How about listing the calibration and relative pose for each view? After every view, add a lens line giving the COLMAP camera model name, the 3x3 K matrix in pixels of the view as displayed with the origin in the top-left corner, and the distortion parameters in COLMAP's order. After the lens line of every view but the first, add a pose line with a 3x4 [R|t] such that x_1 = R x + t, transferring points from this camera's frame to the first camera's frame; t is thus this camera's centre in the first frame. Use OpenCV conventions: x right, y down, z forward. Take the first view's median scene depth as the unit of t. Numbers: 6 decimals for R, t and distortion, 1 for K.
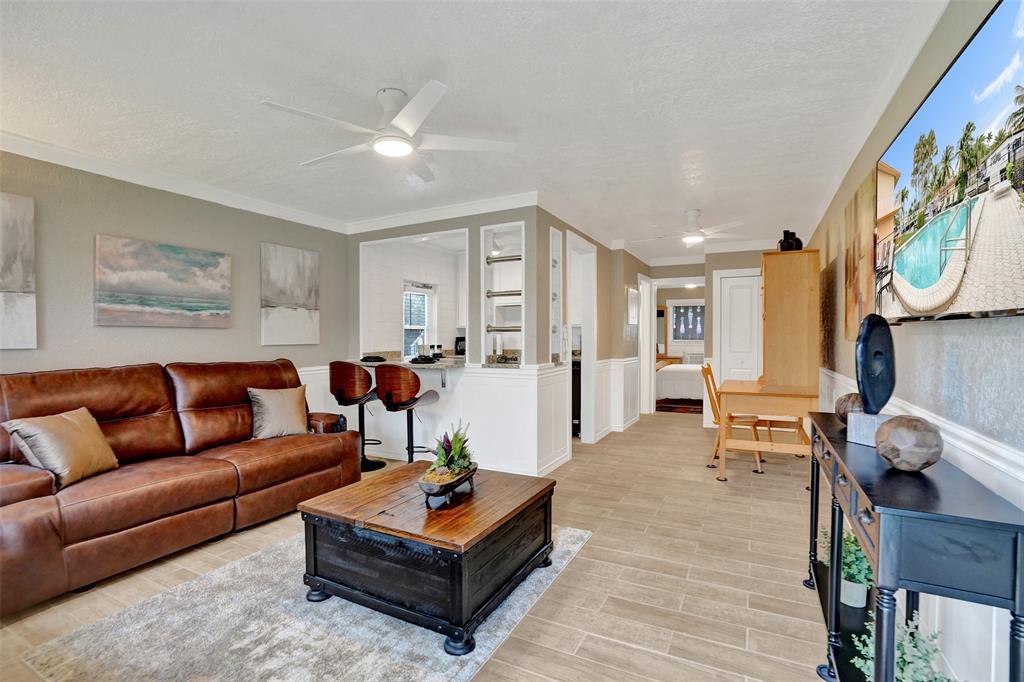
lens RADIAL K [[474.2, 0, 512.4], [0, 474.2, 344.3], [0, 0, 1]] dist [-0.073572, 0.029763]
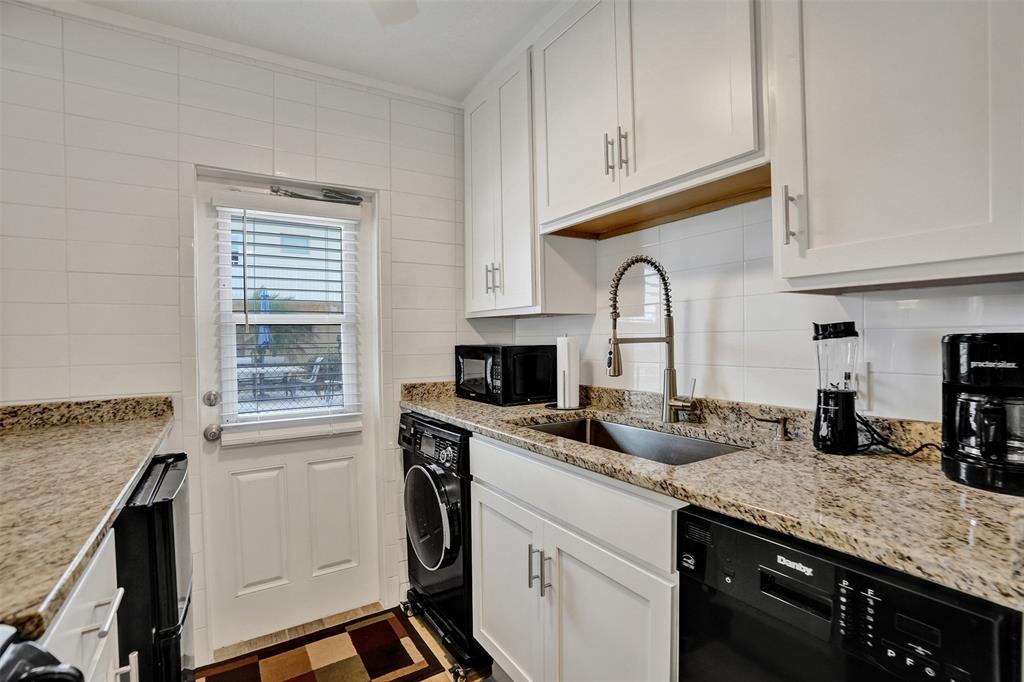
lens RADIAL K [[478.5, 0, 512.4], [0, 478.5, 347.0], [0, 0, 1]] dist [-0.071286, 0.030373]
pose [[0.862382, 0.001385, -0.506255, 0.168362], [0.004508, 0.999936, 0.010416, -0.032300], [0.506237, -0.011265, 0.862321, 1.361937]]
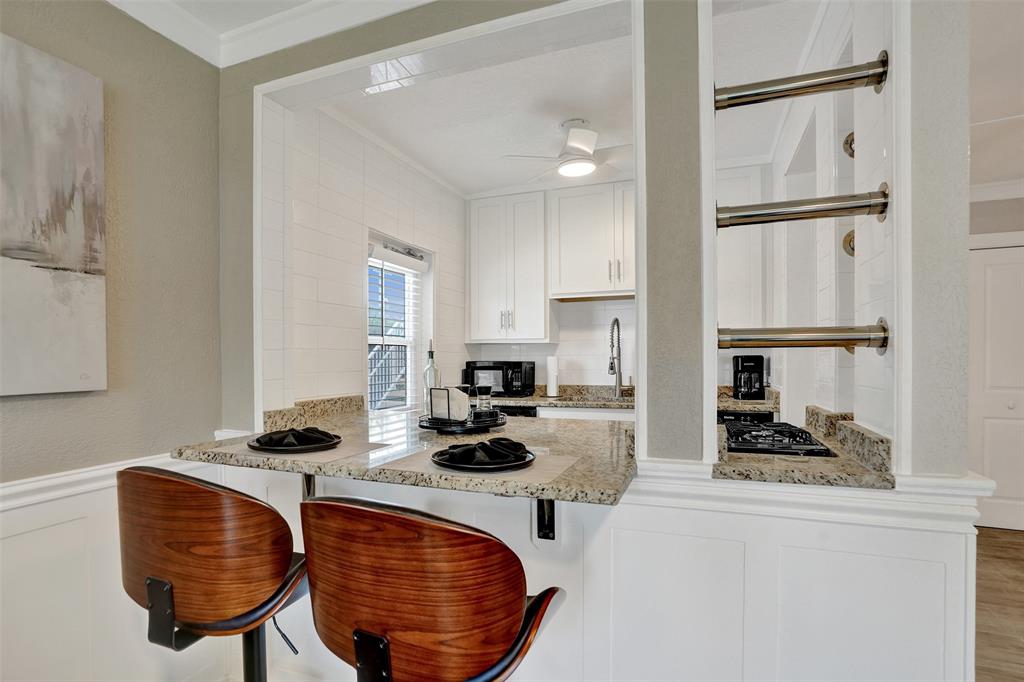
lens RADIAL K [[508.0, 0, 507.2], [0, 508.0, 362.7], [0, 0, 1]] dist [-0.066970, 0.029216]
pose [[0.993990, -0.004220, 0.109389, -0.252871], [0.004898, 0.999970, -0.005934, -0.019564], [-0.109361, 0.006434, 0.993981, 0.862486]]
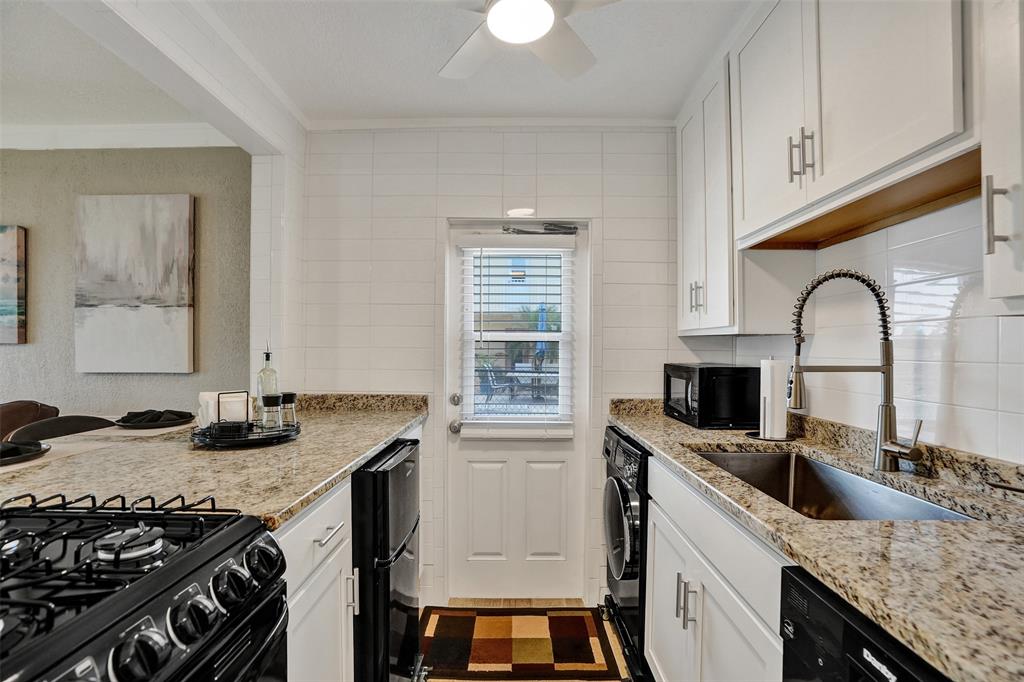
lens RADIAL K [[478.5, 0, 512.4], [0, 478.5, 347.0], [0, 0, 1]] dist [-0.071286, 0.030373]
pose [[0.453740, 0.004757, -0.891122, 0.254107], [-0.018982, 0.999810, -0.004328, -0.043650], [0.890932, 0.018879, 0.453744, 1.404503]]
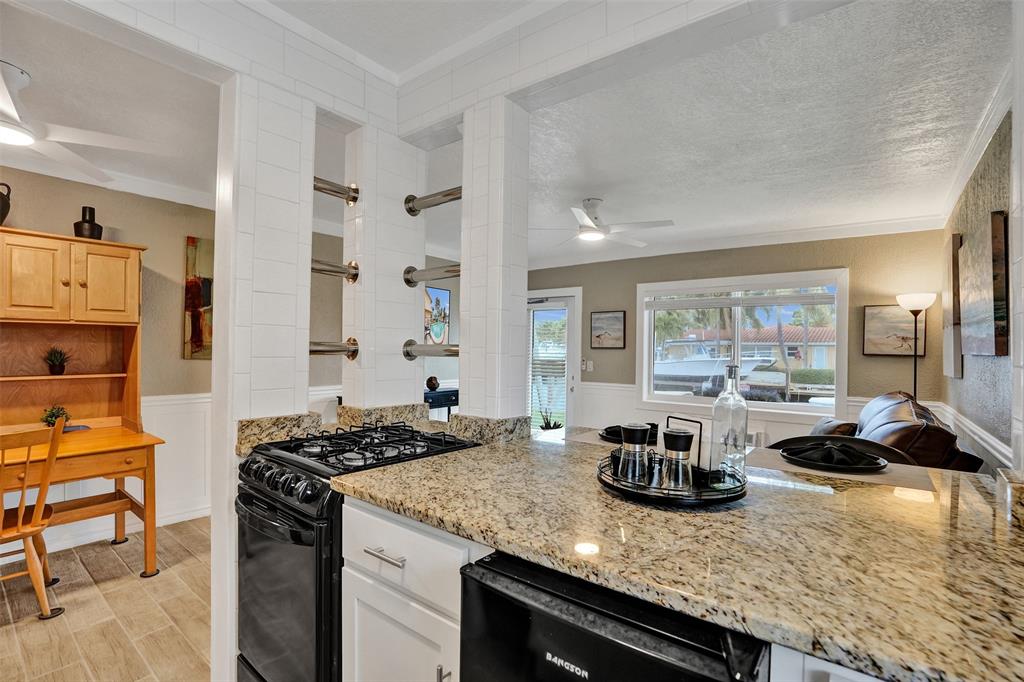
lens RADIAL K [[474.2, 0, 512.4], [0, 474.2, 344.3], [0, 0, 1]] dist [-0.073572, 0.029763]
pose [[-0.983013, -0.007735, 0.183374, -0.190320], [-0.007356, 0.999969, 0.002750, -0.048232], [-0.183389, 0.001354, -0.983039, 1.696493]]
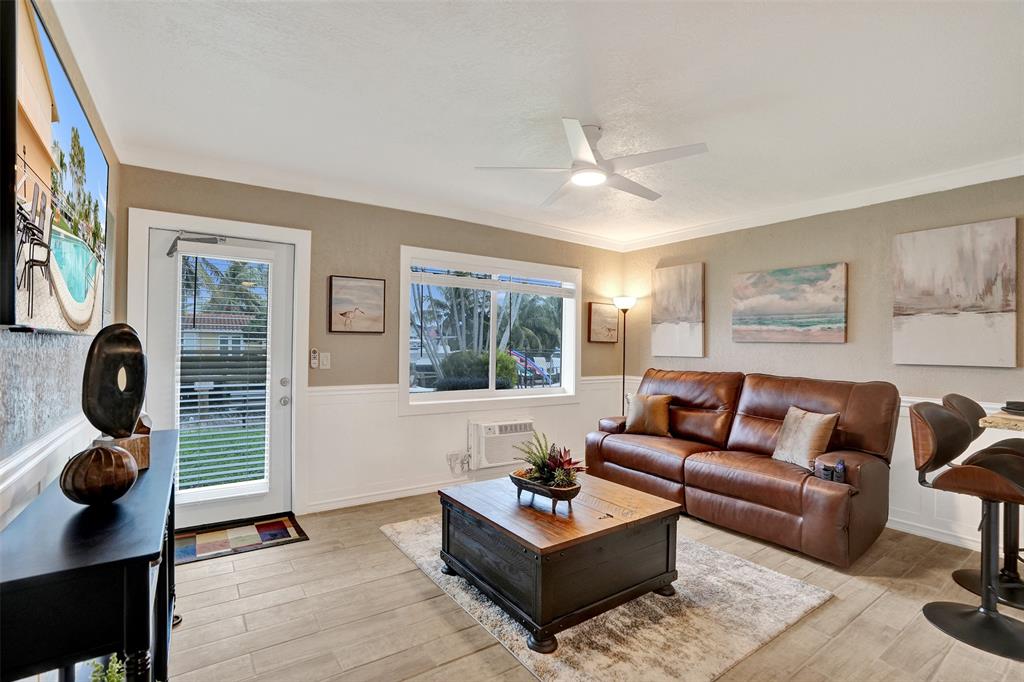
lens RADIAL K [[478.5, 0, 512.4], [0, 478.5, 347.0], [0, 0, 1]] dist [-0.071286, 0.030373]
pose [[-0.465118, 0.000683, -0.885249, 0.537909], [-0.024628, 0.999603, 0.013711, -0.025099], [0.884906, 0.028179, -0.464916, 0.907858]]
